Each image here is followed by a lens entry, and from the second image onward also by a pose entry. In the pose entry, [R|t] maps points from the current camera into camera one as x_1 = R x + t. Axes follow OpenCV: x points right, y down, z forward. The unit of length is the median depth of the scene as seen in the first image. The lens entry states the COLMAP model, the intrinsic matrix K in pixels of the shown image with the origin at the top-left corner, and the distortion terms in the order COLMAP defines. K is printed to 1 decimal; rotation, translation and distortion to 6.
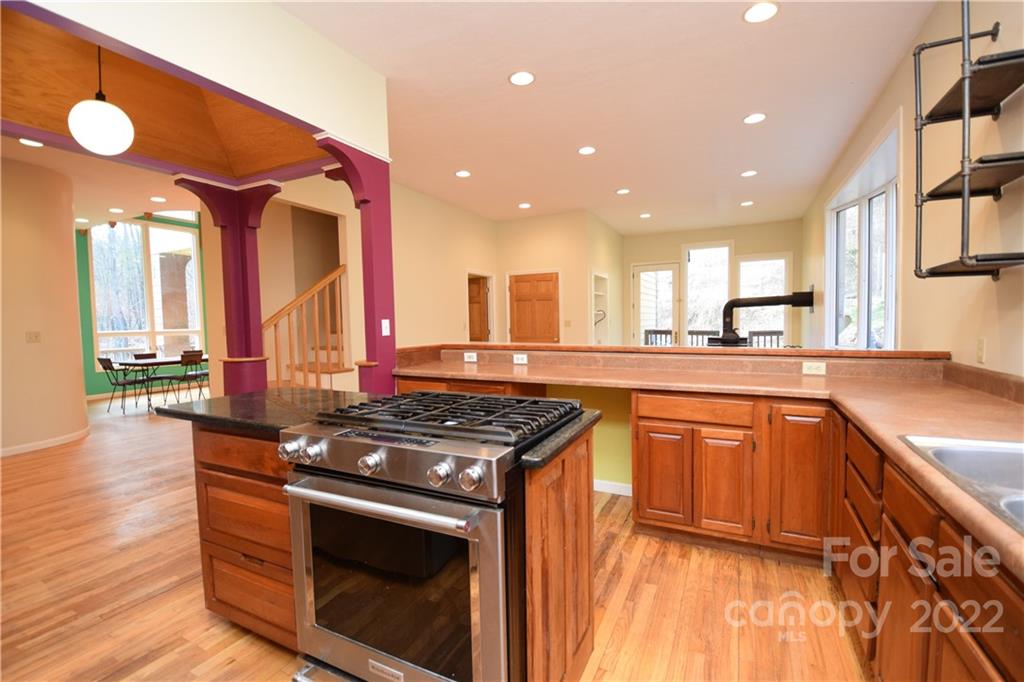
lens RADIAL K [[449.0, 0, 515.9], [0, 449.0, 341.7], [0, 0, 1]] dist [0.001913, -0.010081]
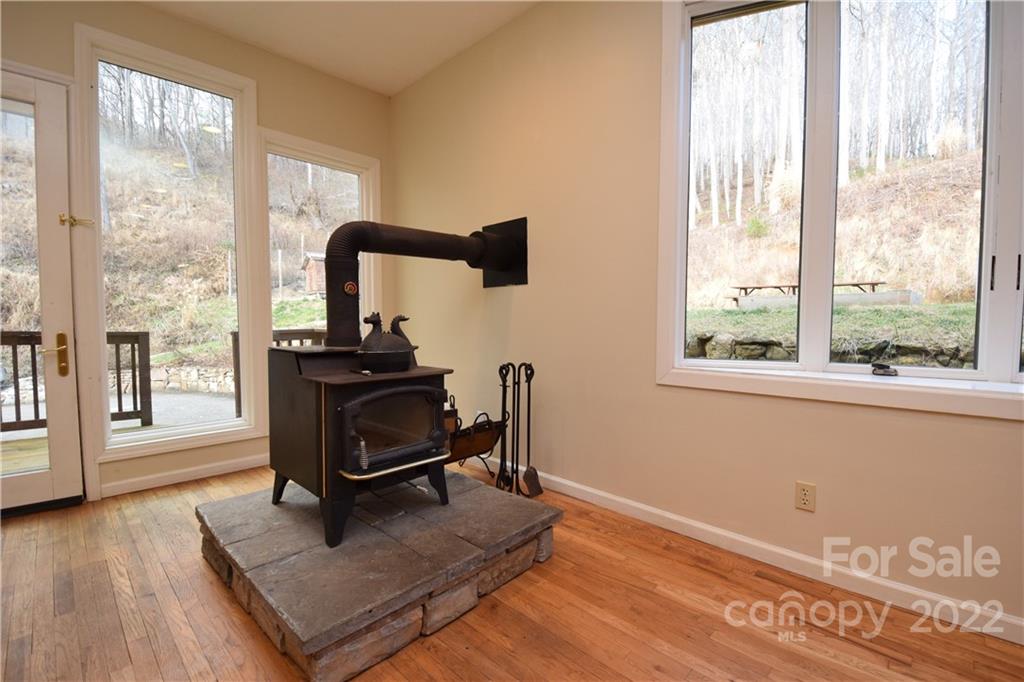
lens RADIAL K [[449.0, 0, 517.3], [0, 449.0, 344.8], [0, 0, 1]] dist [0.001913, -0.010081]
pose [[0.295844, -0.033356, 0.954654, 0.182884], [0.036436, 0.999057, 0.023617, -0.012279], [-0.954541, 0.027796, 0.296780, 0.665470]]
